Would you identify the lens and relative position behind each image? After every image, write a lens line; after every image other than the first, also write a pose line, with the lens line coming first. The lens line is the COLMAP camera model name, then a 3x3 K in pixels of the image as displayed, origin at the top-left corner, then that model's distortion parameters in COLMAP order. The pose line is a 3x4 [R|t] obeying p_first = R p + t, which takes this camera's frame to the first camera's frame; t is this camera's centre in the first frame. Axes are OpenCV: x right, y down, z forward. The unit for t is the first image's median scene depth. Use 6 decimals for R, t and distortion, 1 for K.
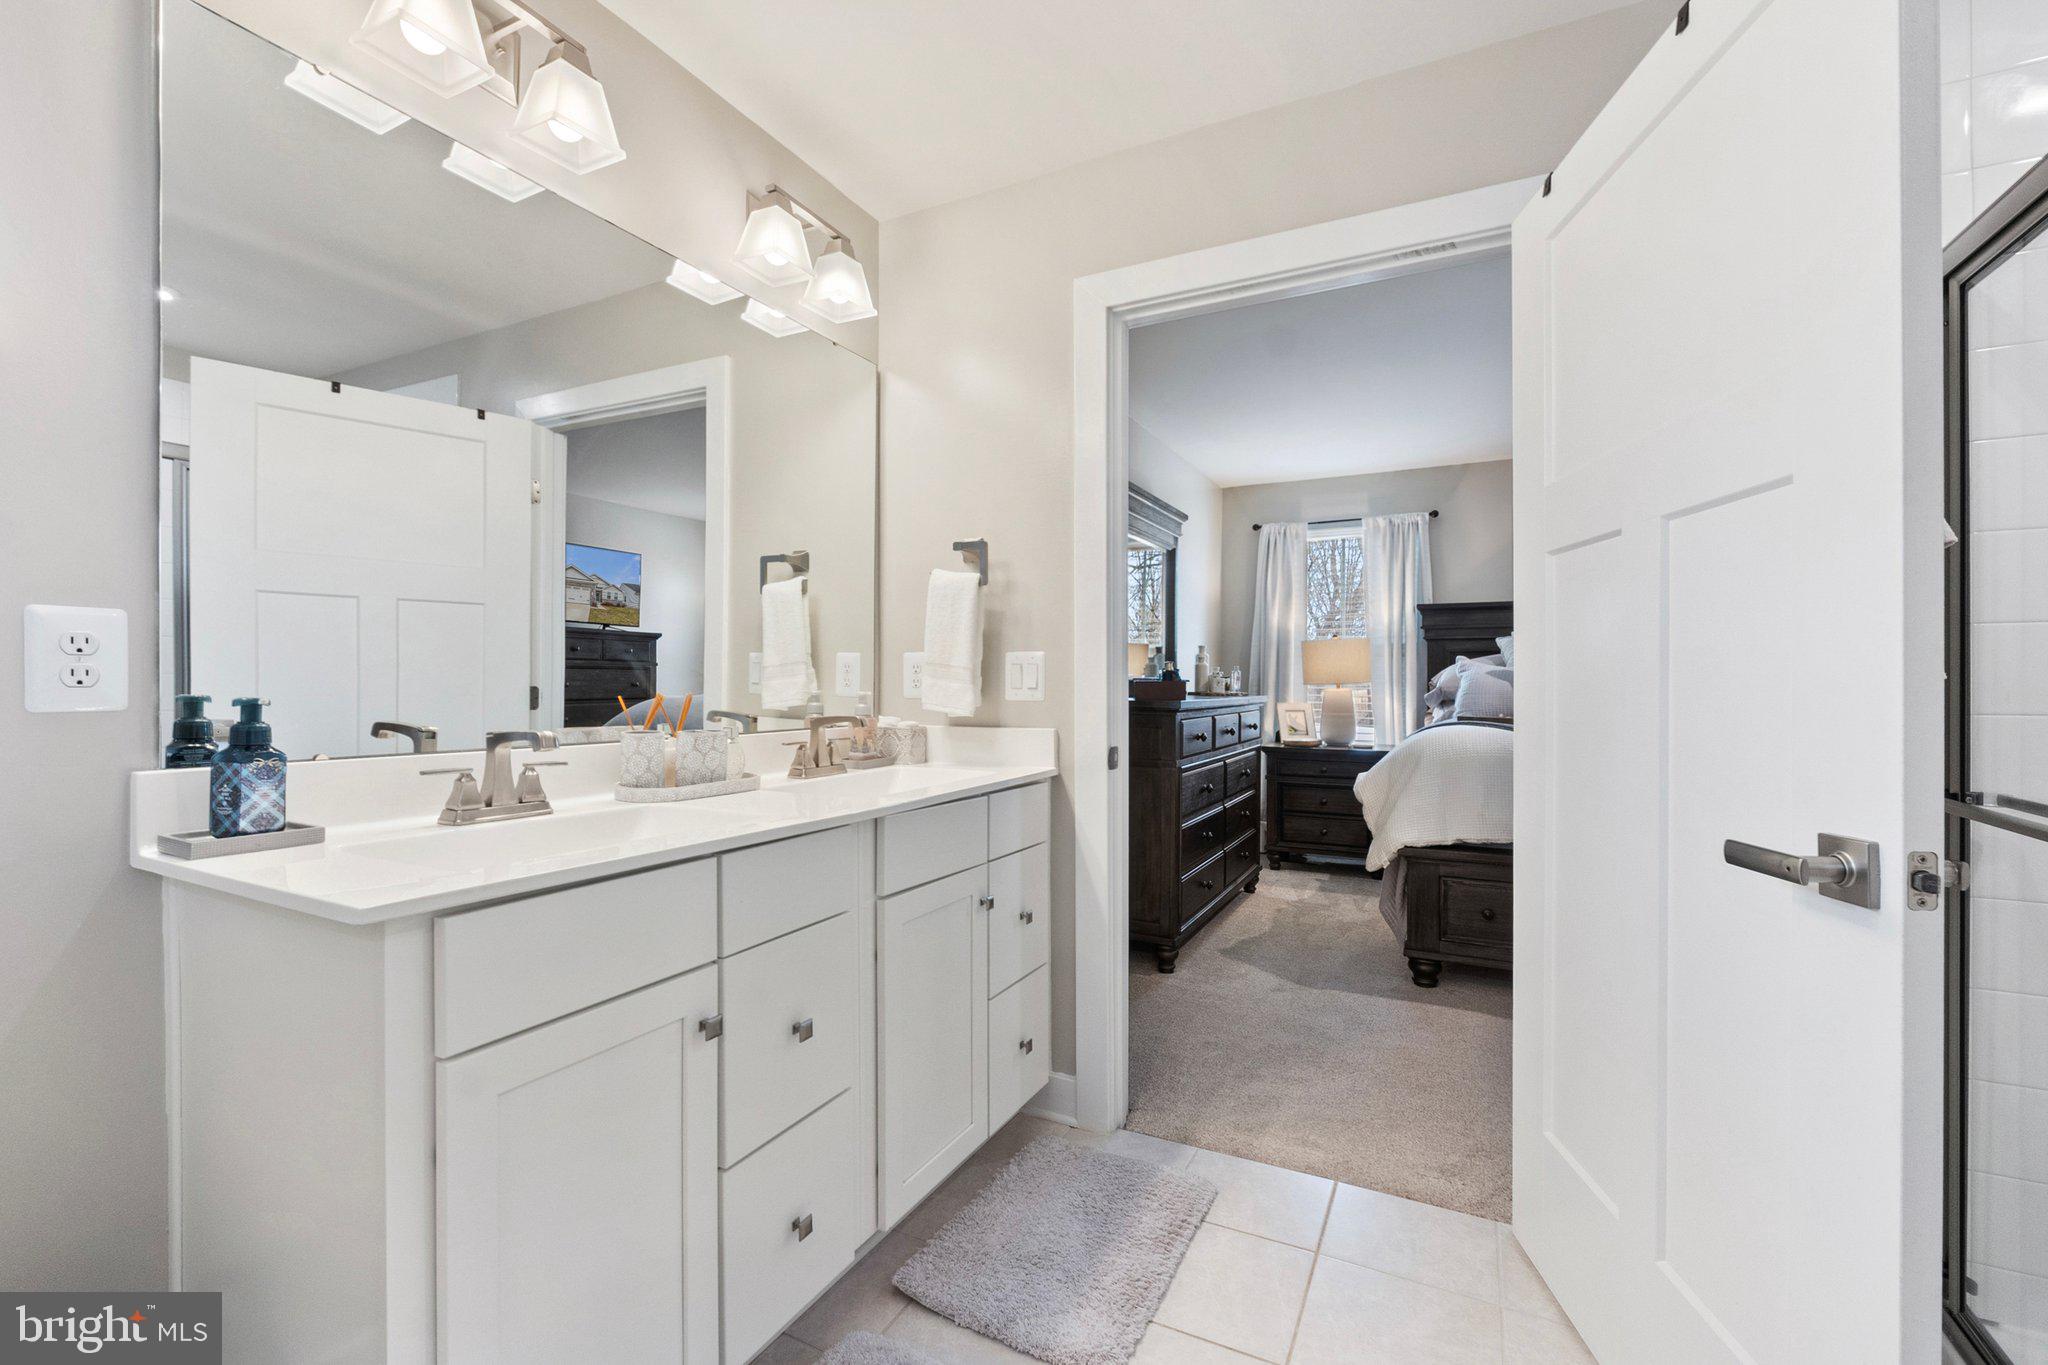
lens RADIAL K [[868.3, 0, 1018.8], [0, 868.3, 682.7], [0, 0, 1]] dist [-0.004307, -0.000995]
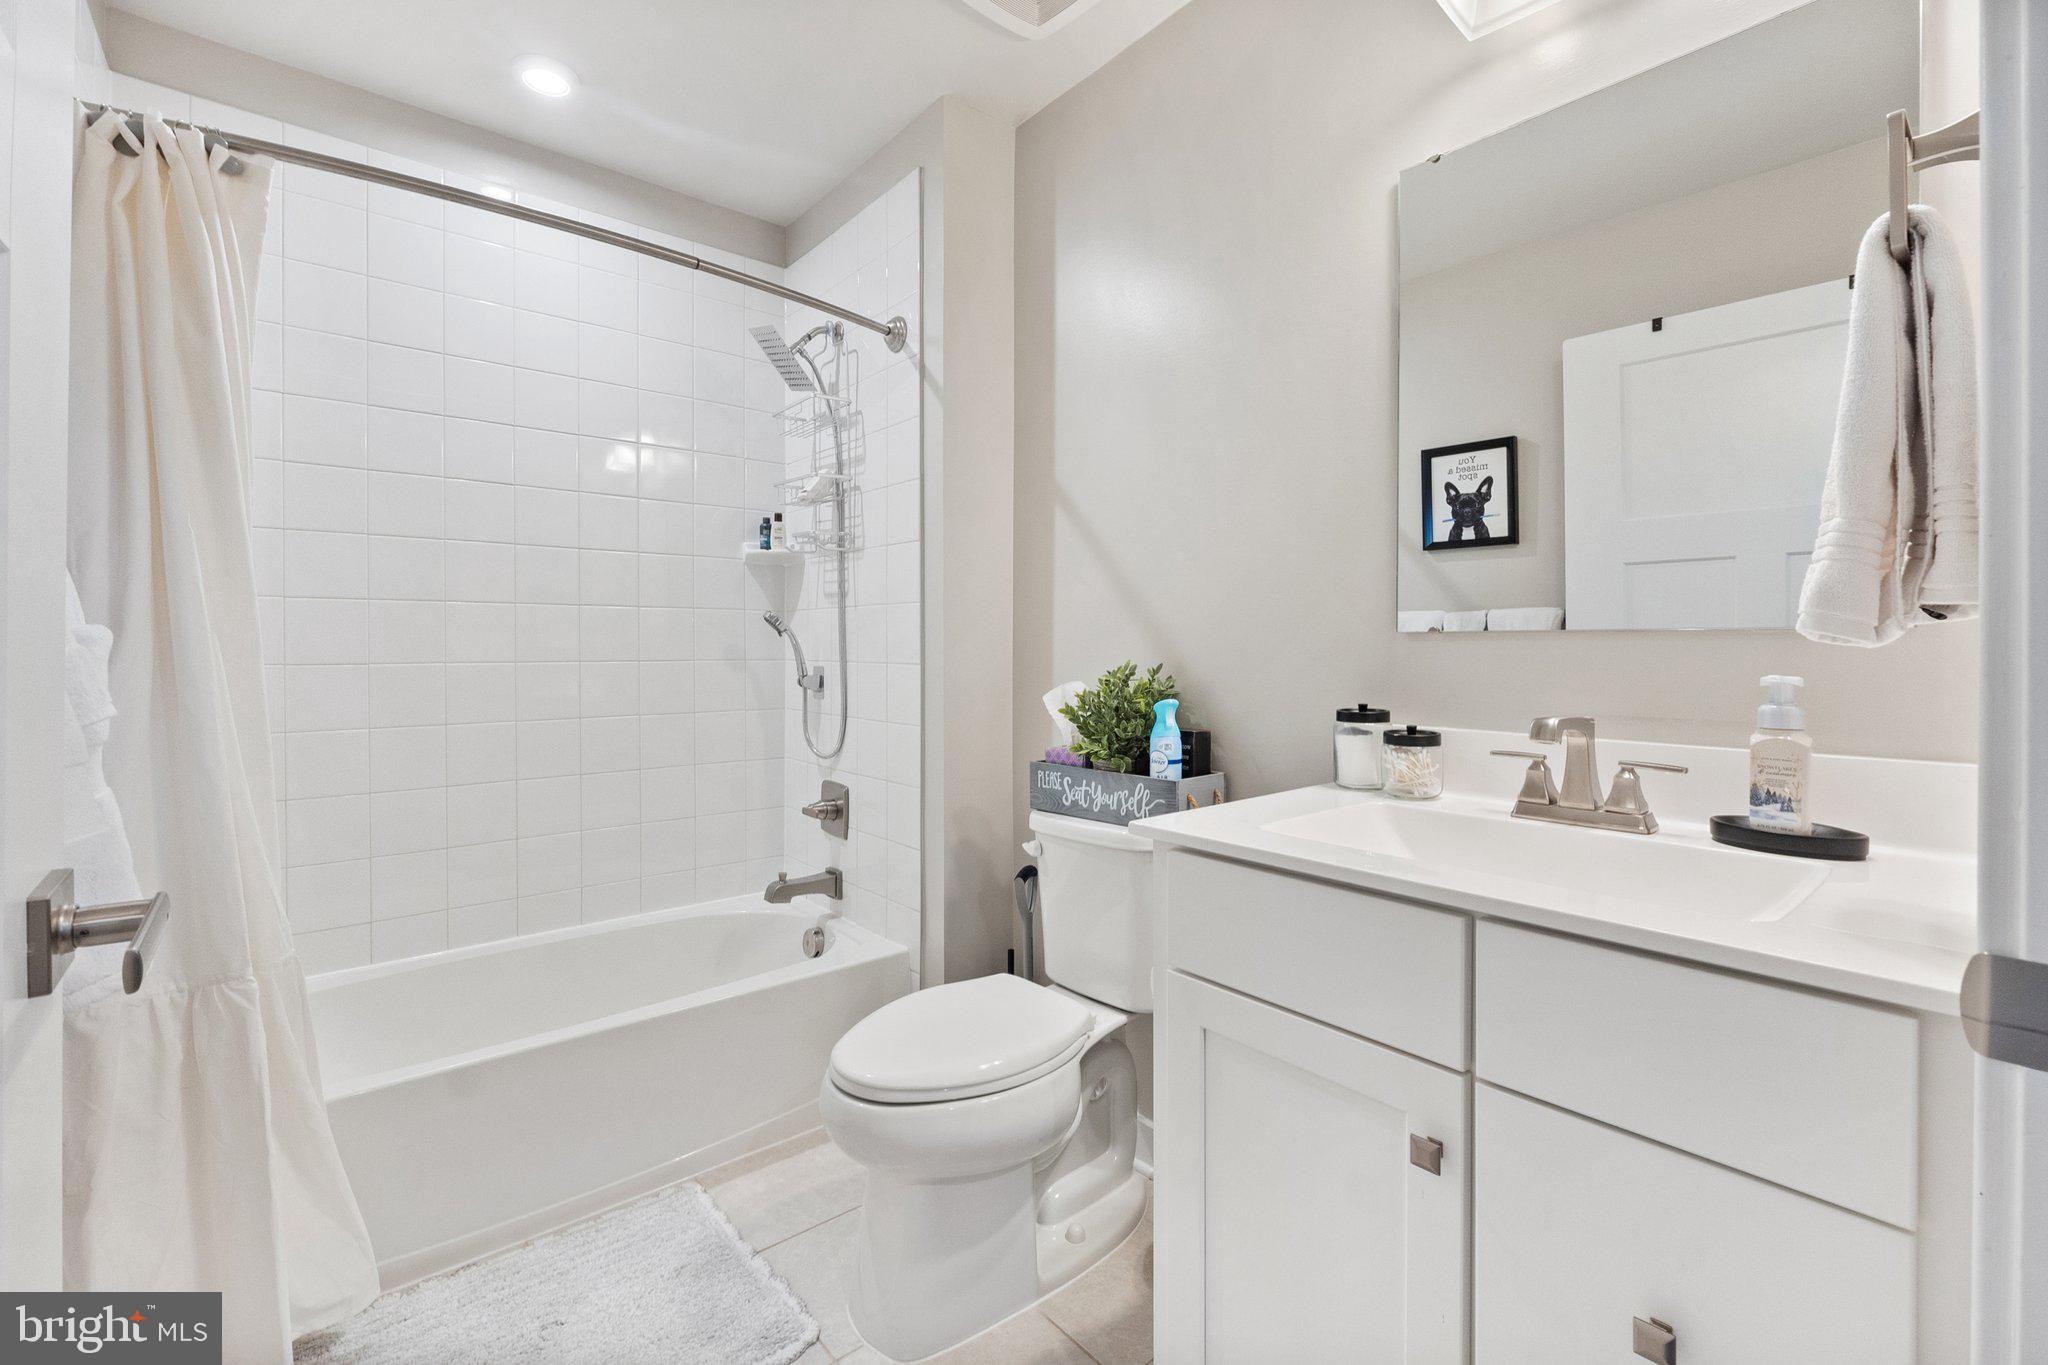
lens RADIAL K [[868.3, 0, 1024.8], [0, 868.3, 667.6], [0, 0, 1]] dist [-0.004307, -0.000995]
pose [[-0.381117, -0.002217, -0.924524, 0.351255], [-0.006646, 0.999978, 0.000342, 0.015738], [0.924503, 0.006275, -0.381123, 0.866376]]
